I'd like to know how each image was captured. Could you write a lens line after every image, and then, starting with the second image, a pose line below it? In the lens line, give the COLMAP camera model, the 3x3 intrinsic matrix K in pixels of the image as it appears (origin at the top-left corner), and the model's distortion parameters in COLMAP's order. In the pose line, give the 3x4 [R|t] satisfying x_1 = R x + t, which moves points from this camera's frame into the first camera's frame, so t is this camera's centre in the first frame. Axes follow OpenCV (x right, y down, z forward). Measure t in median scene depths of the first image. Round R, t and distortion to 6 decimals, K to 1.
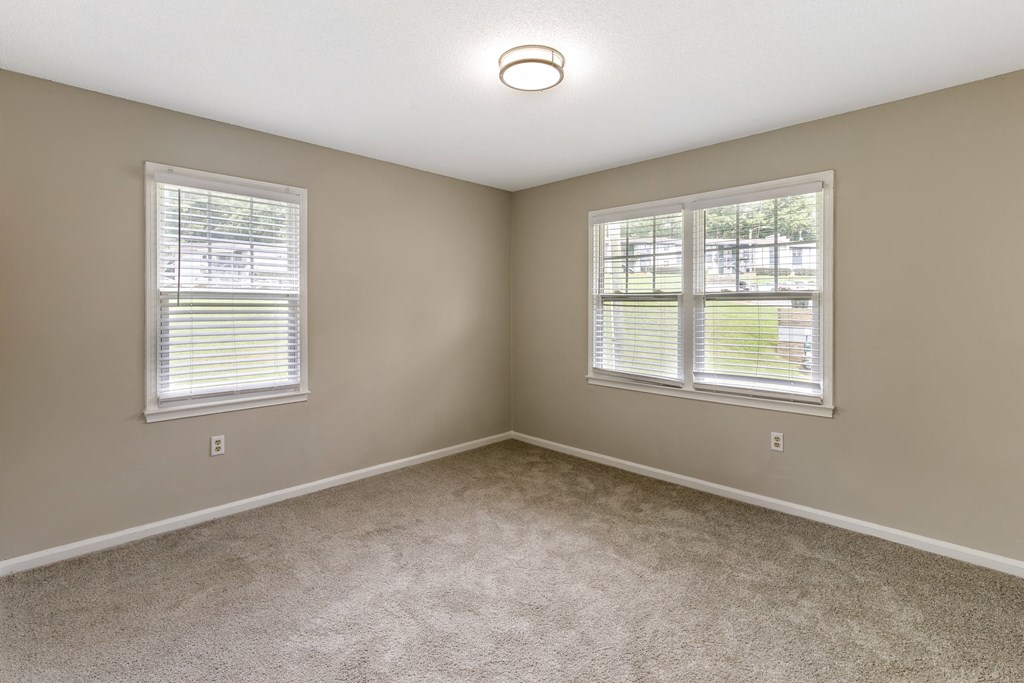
lens RADIAL K [[477.8, 0, 486.6], [0, 477.8, 296.0], [0, 0, 1]] dist [0.013540, -0.000942]
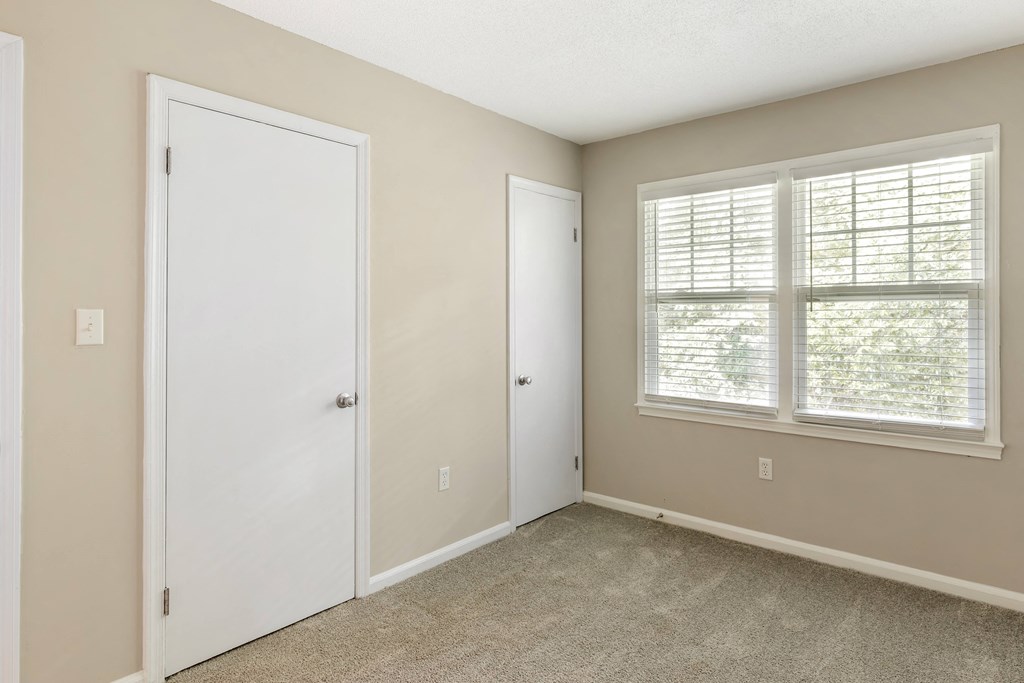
lens RADIAL K [[585.7, 0, 481.5], [0, 585.7, 296.5], [0, 0, 1]] dist [0.012598, -0.000326]
pose [[0.997194, -0.008372, 0.074391, -0.113984], [0.008832, 0.999944, -0.005863, 0.002135], [-0.074338, 0.006503, 0.997212, 0.120011]]
